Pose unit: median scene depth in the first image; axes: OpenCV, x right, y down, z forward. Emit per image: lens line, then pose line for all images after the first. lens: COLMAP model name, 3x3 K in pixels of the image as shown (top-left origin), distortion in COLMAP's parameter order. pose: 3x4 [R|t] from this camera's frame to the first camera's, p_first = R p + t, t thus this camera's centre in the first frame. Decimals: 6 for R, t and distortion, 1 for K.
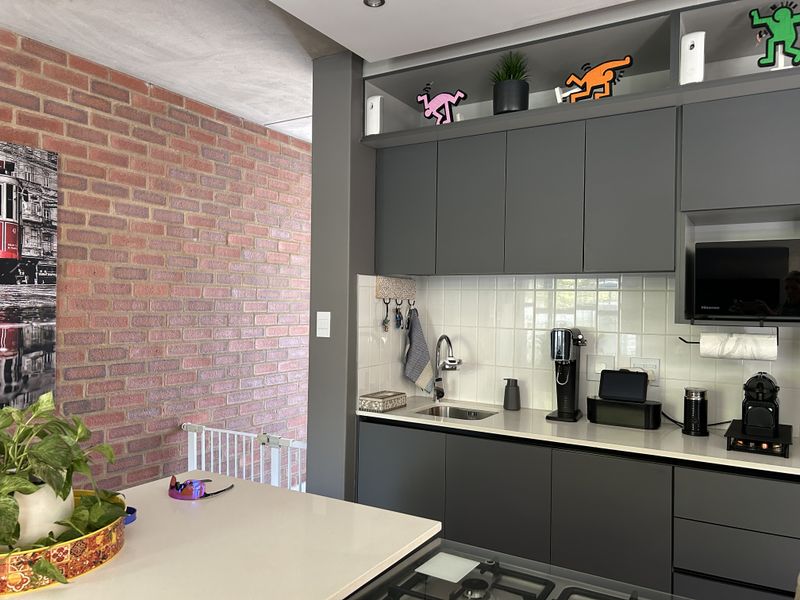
lens RADIAL K [[596.1, 0, 400.0], [0, 596.1, 300.0], [0, 0, 1]] dist [0.059158, -0.063867]
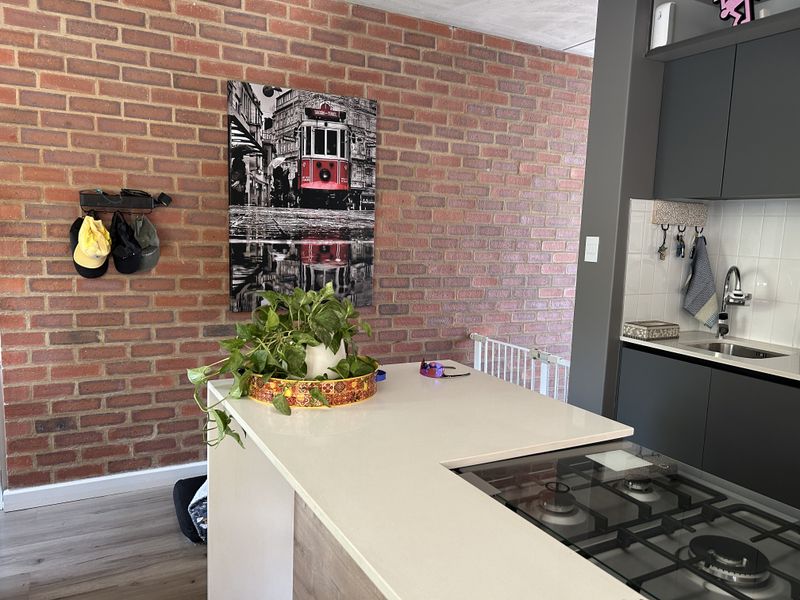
lens RADIAL K [[596.1, 0, 400.0], [0, 596.1, 300.0], [0, 0, 1]] dist [0.059158, -0.063867]
pose [[0.862259, 0.074996, -0.500885, 0.101424], [-0.018039, 0.992896, 0.117610, 0.011562], [0.506147, -0.092375, 0.857486, -0.046493]]
